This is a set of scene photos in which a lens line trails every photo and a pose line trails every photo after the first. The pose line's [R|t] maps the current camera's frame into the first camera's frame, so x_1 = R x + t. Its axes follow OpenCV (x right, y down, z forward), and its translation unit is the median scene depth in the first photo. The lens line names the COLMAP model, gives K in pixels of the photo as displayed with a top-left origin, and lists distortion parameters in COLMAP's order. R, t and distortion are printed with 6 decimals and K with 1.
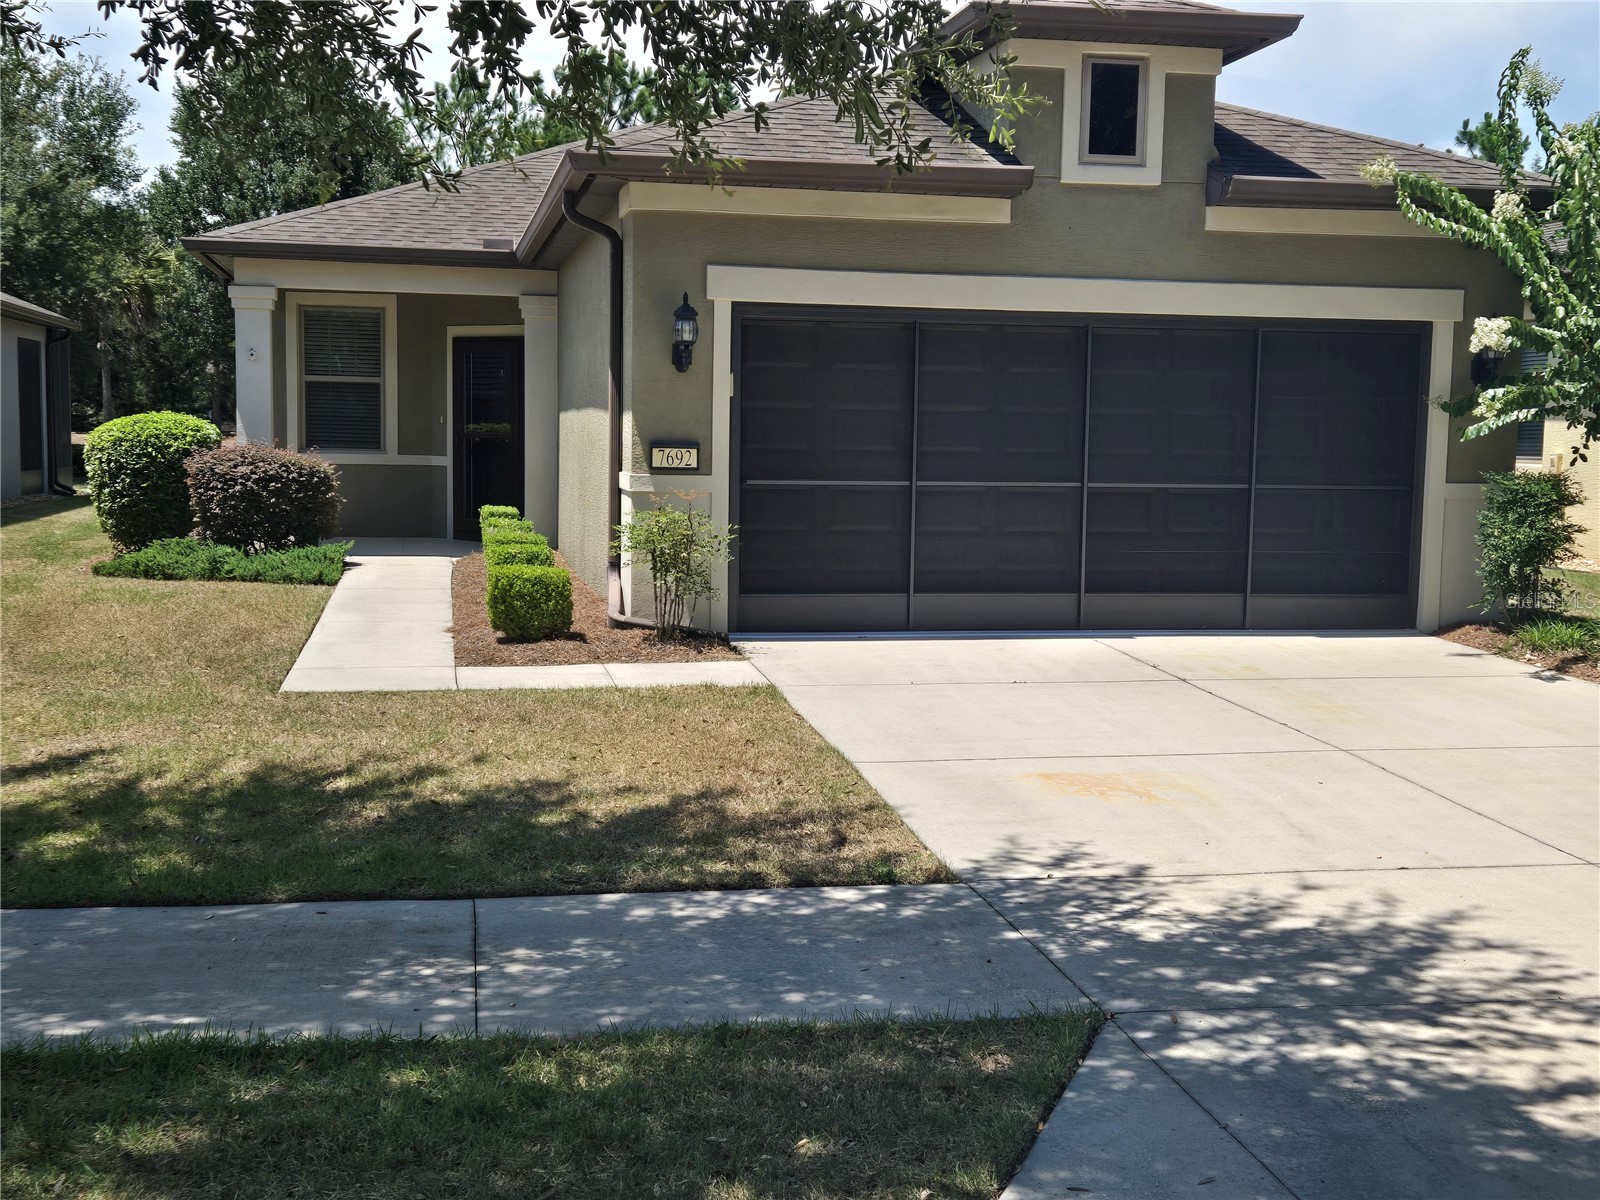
lens RADIAL K [[1838.5, 0, 805.5], [0, 1838.5, 603.3], [0, 0, 1]] dist [0.073083, 0.000000]
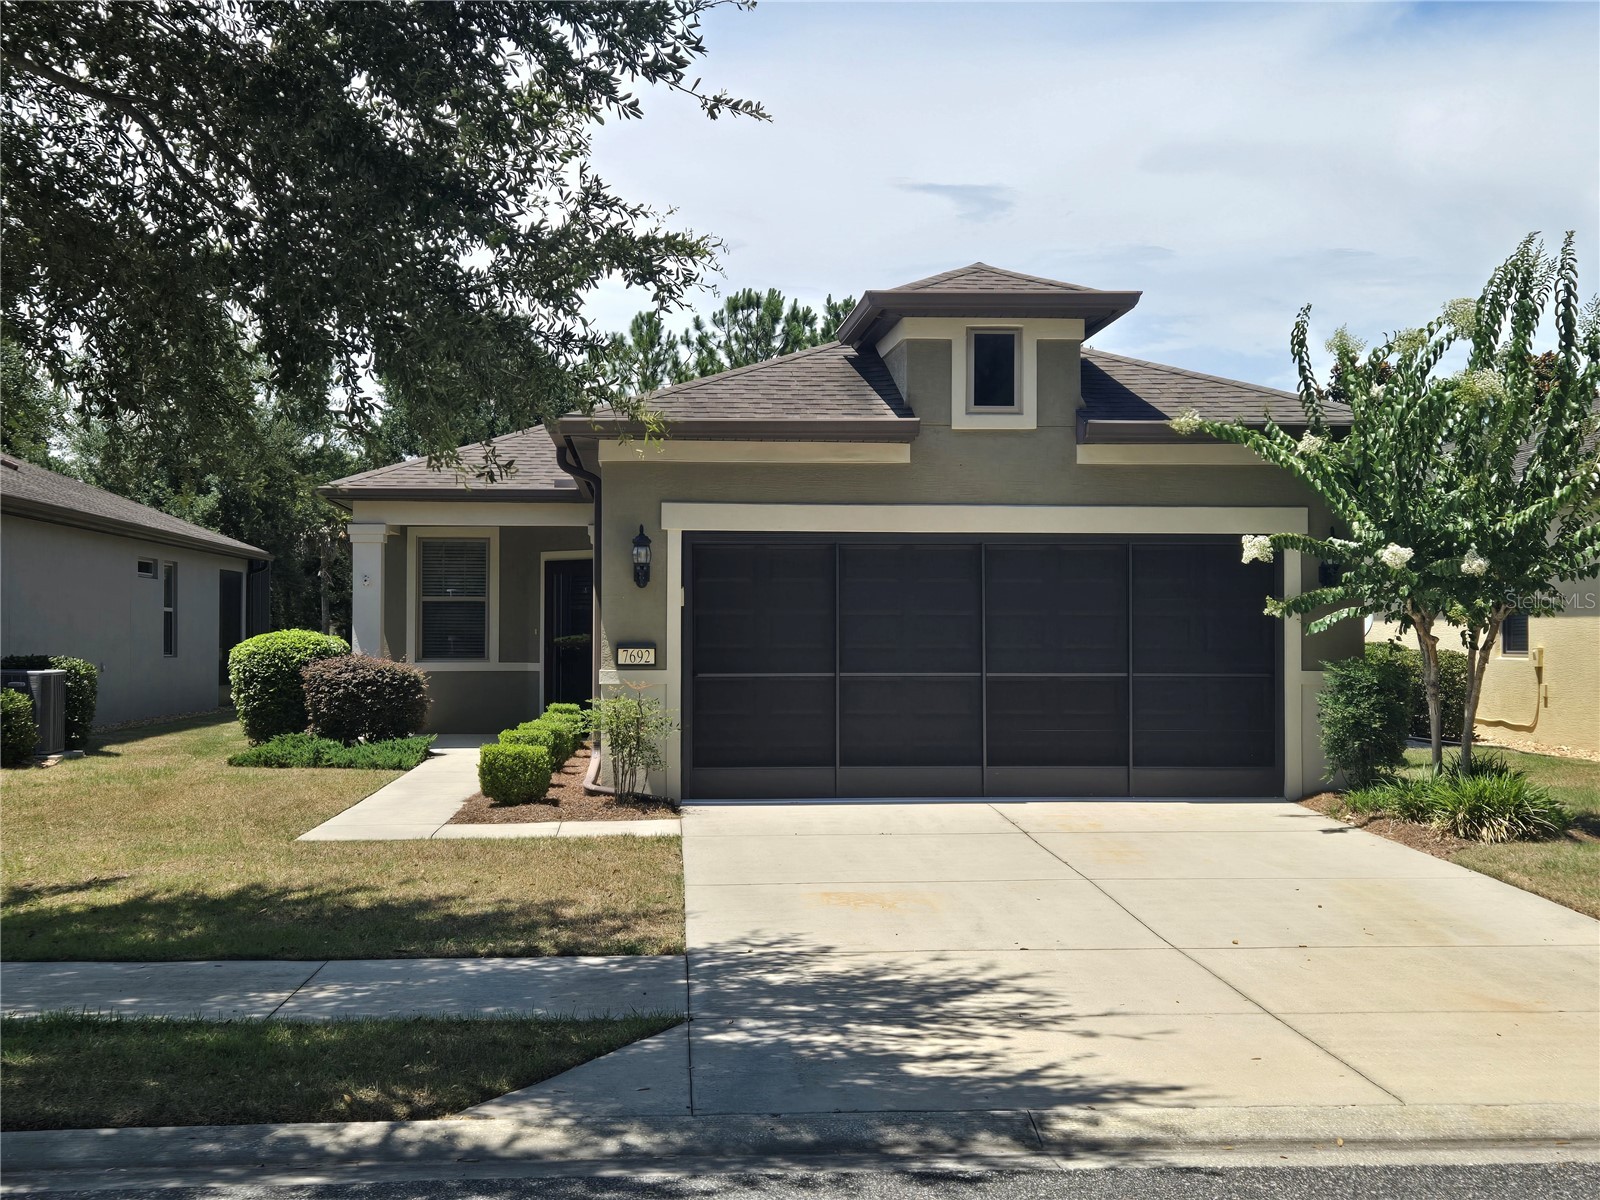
lens RADIAL K [[1838.5, 0, 794.5], [0, 1838.5, 595.0], [0, 0, 1]] dist [0.073083, 0.000000]
pose [[0.991690, -0.018743, -0.127275, 0.188930], [0.003475, 0.992872, -0.119135, 0.026965], [0.128600, 0.117703, 0.984687, -0.204000]]
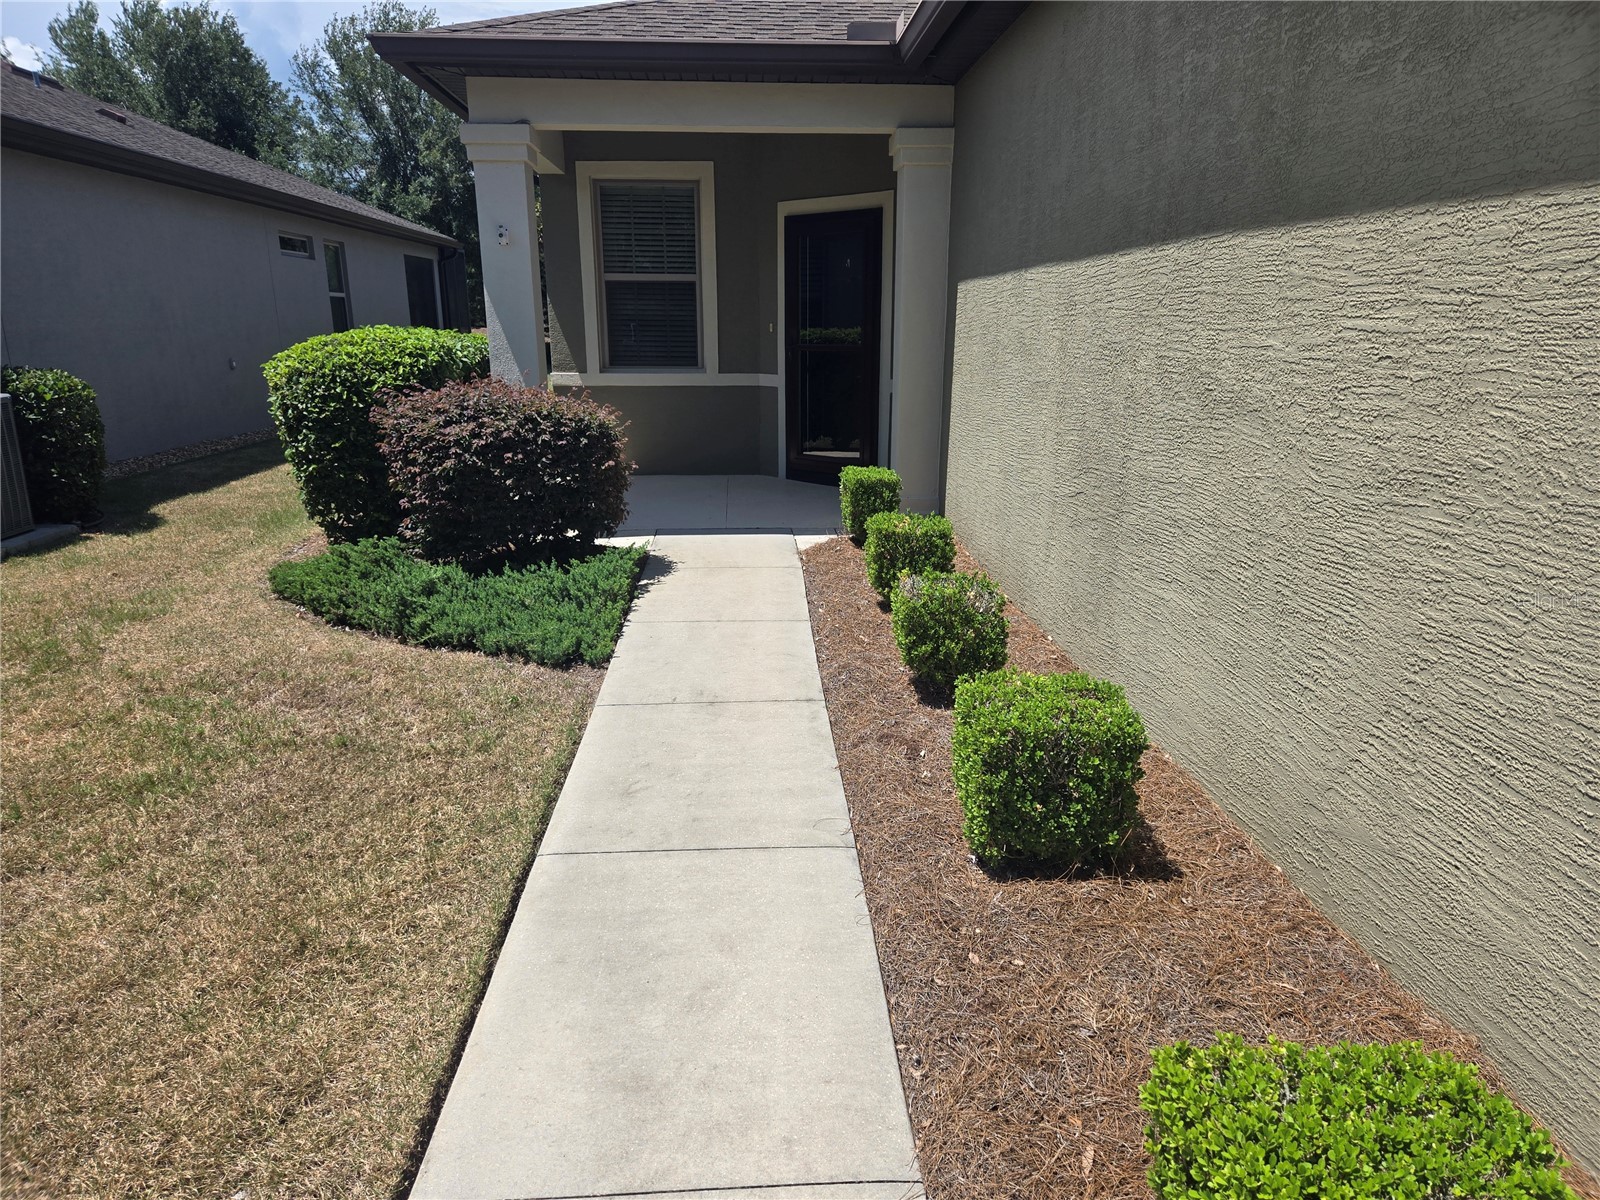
lens RADIAL K [[989.5, 0, 802.2], [0, 989.5, 607.3], [0, 0, 1]] dist [0.023699, -0.001309]
pose [[0.990361, 0.025801, -0.136084, -0.207965], [0.000007, 0.982488, 0.186324, -0.102861], [0.138508, -0.184529, 0.973018, 0.953916]]
